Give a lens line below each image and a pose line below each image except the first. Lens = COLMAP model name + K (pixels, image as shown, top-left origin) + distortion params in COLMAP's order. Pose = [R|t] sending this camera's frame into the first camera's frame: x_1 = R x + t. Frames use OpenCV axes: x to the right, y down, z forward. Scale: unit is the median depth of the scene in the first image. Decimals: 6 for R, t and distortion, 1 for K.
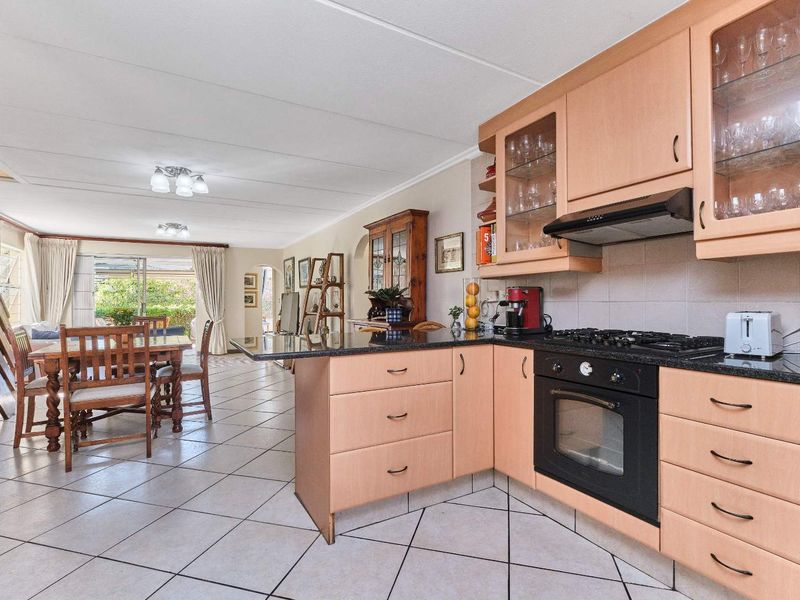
lens RADIAL K [[394.9, 0, 400.7], [0, 394.9, 300.2], [0, 0, 1]] dist [-0.003614, -0.004591]
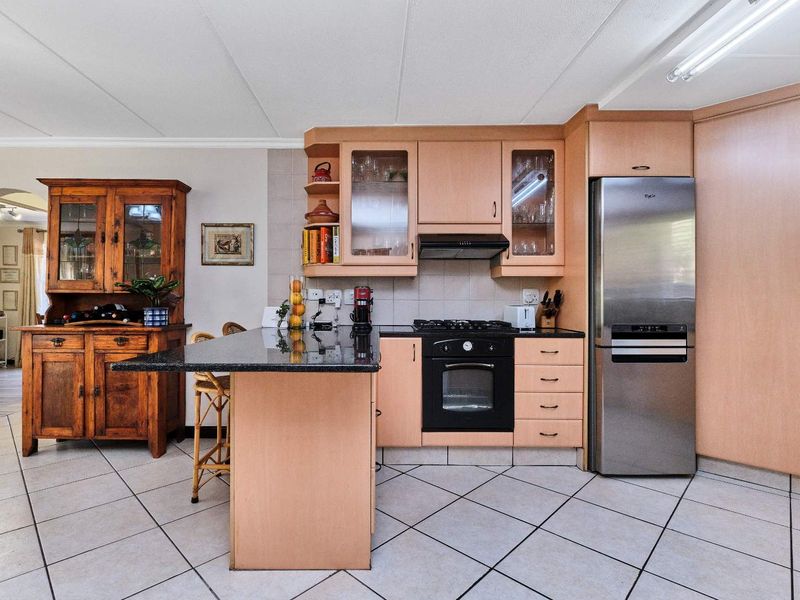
lens RADIAL K [[394.9, 0, 395.9], [0, 394.9, 299.0], [0, 0, 1]] dist [-0.003614, -0.004591]
pose [[0.501918, 0.007597, 0.864882, -0.817637], [-0.008692, 0.999955, -0.003739, 0.006506], [-0.864872, -0.005641, 0.501961, 0.433604]]
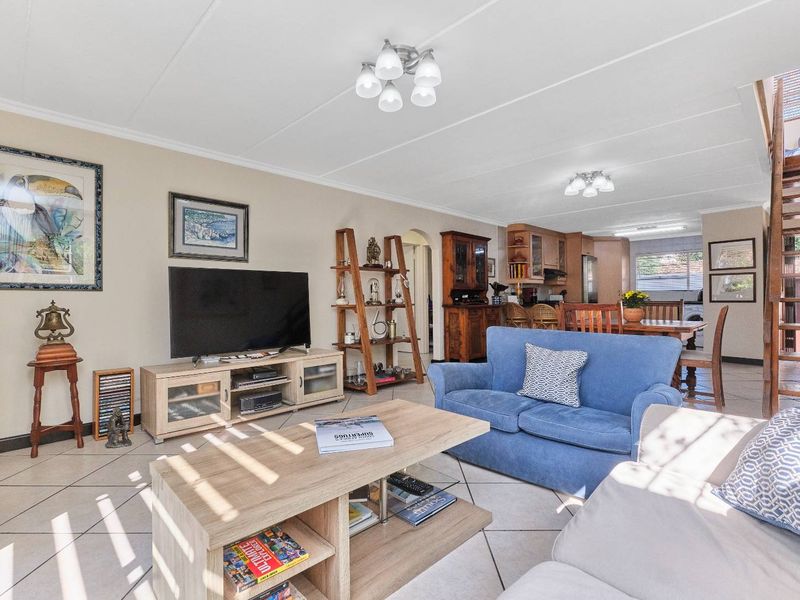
lens RADIAL K [[394.9, 0, 395.8], [0, 394.9, 295.9], [0, 0, 1]] dist [-0.003614, -0.004591]
pose [[-0.256009, 0.016915, 0.966527, -2.859837], [0.009533, 0.999842, -0.014973, 0.074831], [-0.966628, 0.005380, -0.256129, 3.445077]]
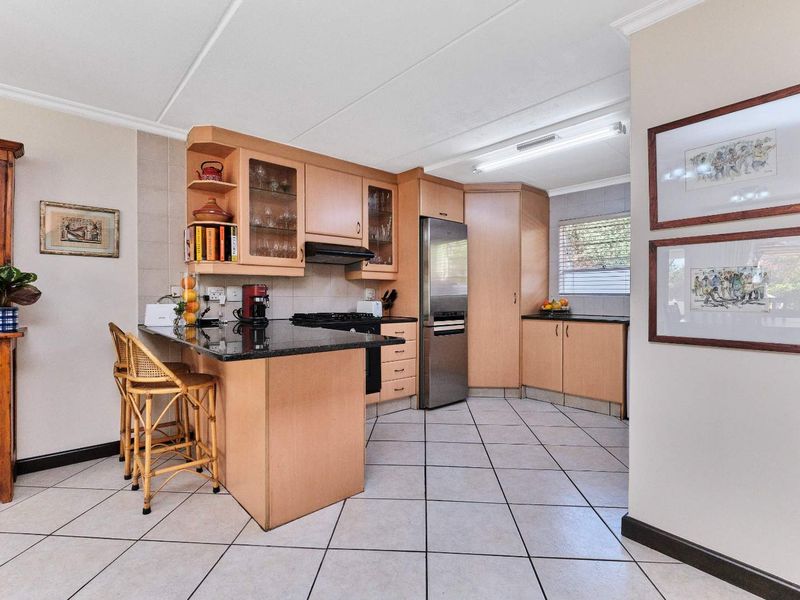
lens RADIAL K [[394.9, 0, 391.7], [0, 394.9, 296.5], [0, 0, 1]] dist [-0.003614, -0.004591]
pose [[-0.192304, 0.005847, 0.981318, -1.281717], [-0.004242, 0.999968, -0.006789, 0.013190], [-0.981326, -0.005468, -0.192273, 1.045245]]
